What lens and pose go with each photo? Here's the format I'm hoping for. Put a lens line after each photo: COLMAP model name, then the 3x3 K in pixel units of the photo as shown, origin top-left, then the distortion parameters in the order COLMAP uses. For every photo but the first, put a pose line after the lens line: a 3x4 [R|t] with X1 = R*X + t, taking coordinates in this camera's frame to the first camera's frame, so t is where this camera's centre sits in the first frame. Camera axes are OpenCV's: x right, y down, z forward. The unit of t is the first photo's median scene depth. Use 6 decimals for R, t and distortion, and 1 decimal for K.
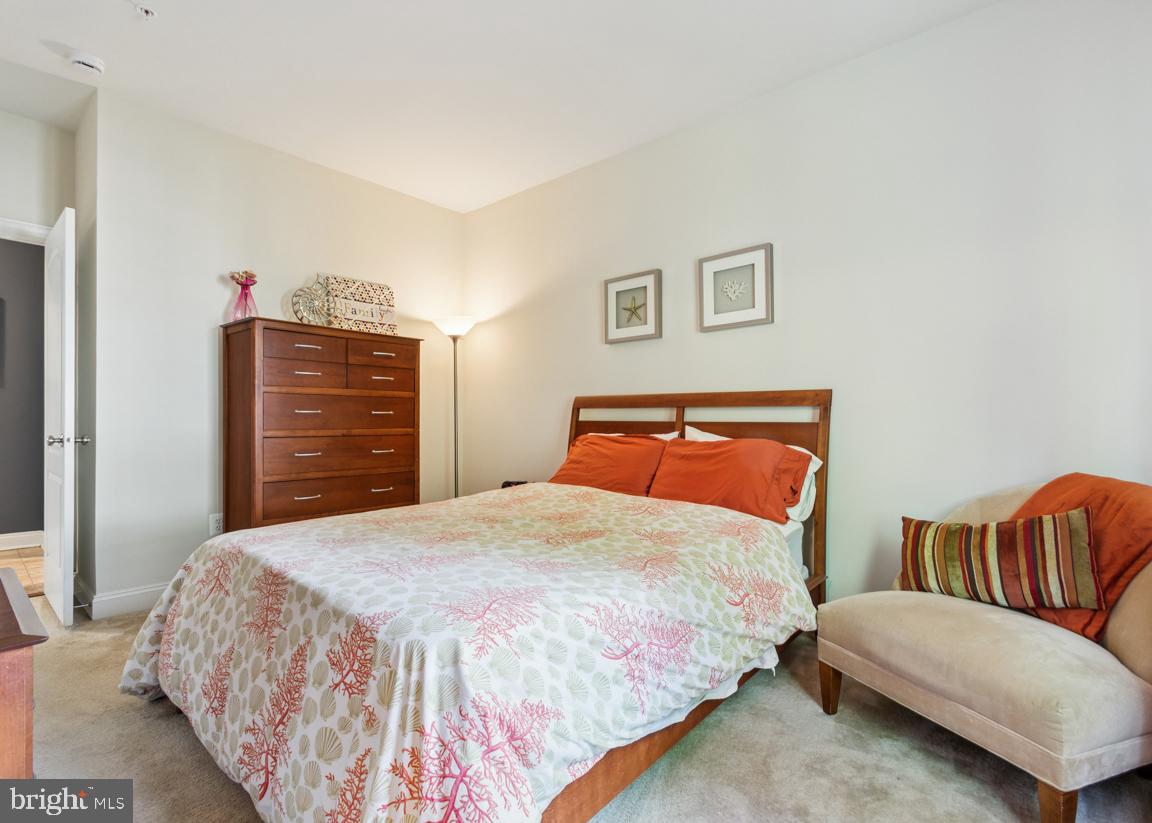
lens RADIAL K [[552.5, 0, 577.3], [0, 552.5, 422.7], [0, 0, 1]] dist [0.000022, -0.000251]
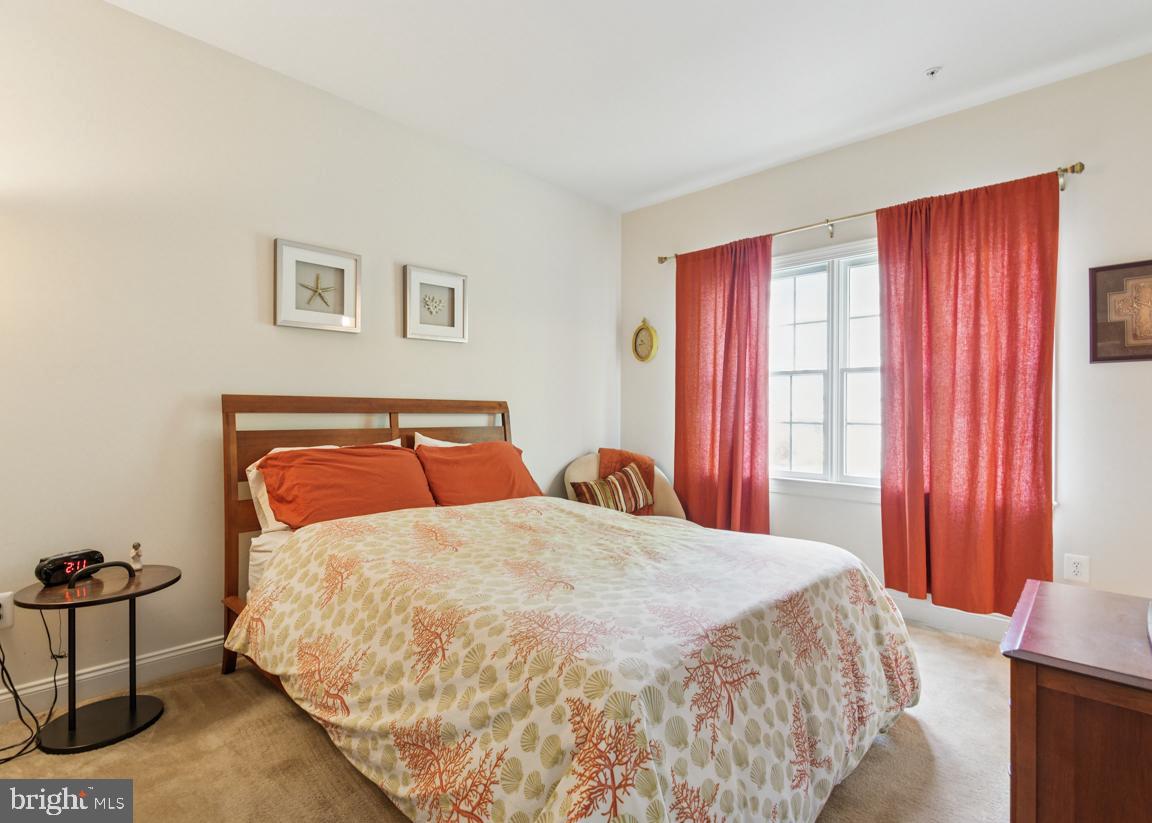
lens RADIAL K [[552.5, 0, 577.8], [0, 552.5, 404.8], [0, 0, 1]] dist [0.000022, -0.000251]
pose [[0.054240, 0.009367, 0.998484, -0.746511], [0.003153, 0.999949, -0.009552, -0.032036], [-0.998523, 0.003666, 0.054208, 0.631736]]
